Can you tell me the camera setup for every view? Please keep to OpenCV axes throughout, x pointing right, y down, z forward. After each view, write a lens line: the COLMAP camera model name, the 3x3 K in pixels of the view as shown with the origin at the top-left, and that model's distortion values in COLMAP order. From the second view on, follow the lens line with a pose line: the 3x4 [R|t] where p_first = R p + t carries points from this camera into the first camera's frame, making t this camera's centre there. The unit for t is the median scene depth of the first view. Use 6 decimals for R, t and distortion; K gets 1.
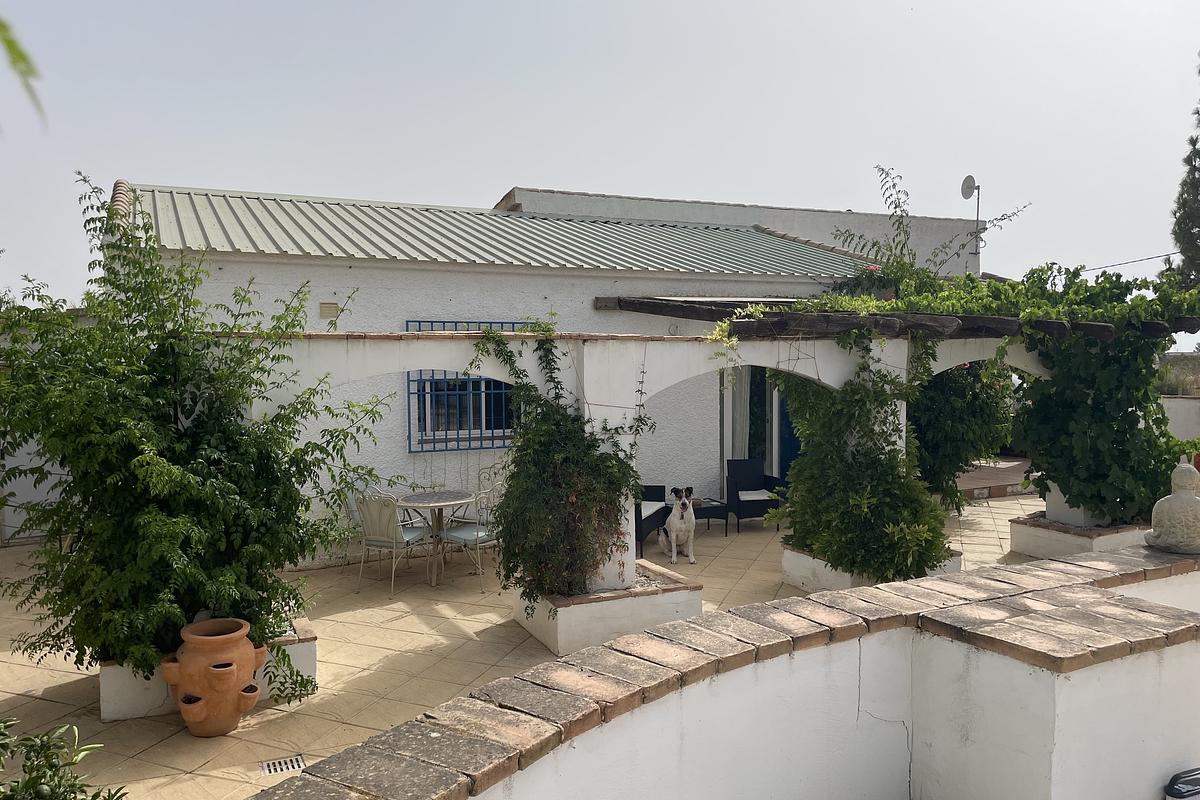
lens RADIAL K [[878.9, 0, 600.0], [0, 878.9, 400.0], [0, 0, 1]] dist [0.000312, -0.000105]
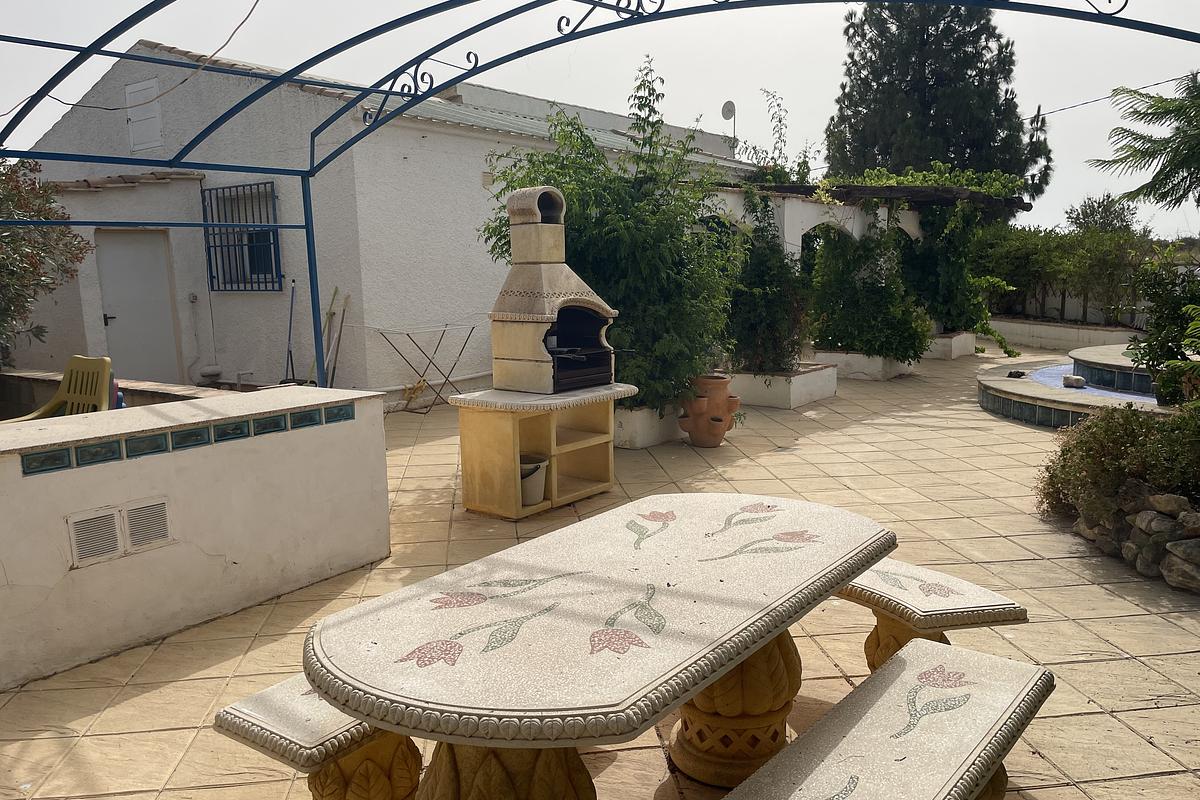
lens RADIAL K [[878.9, 0, 600.0], [0, 878.9, 400.0], [0, 0, 1]] dist [0.000312, -0.000105]
pose [[0.886104, -0.079659, 0.456590, -0.834739], [0.037343, 0.994187, 0.100980, 0.091133], [-0.461980, -0.072428, 0.883928, -0.154279]]
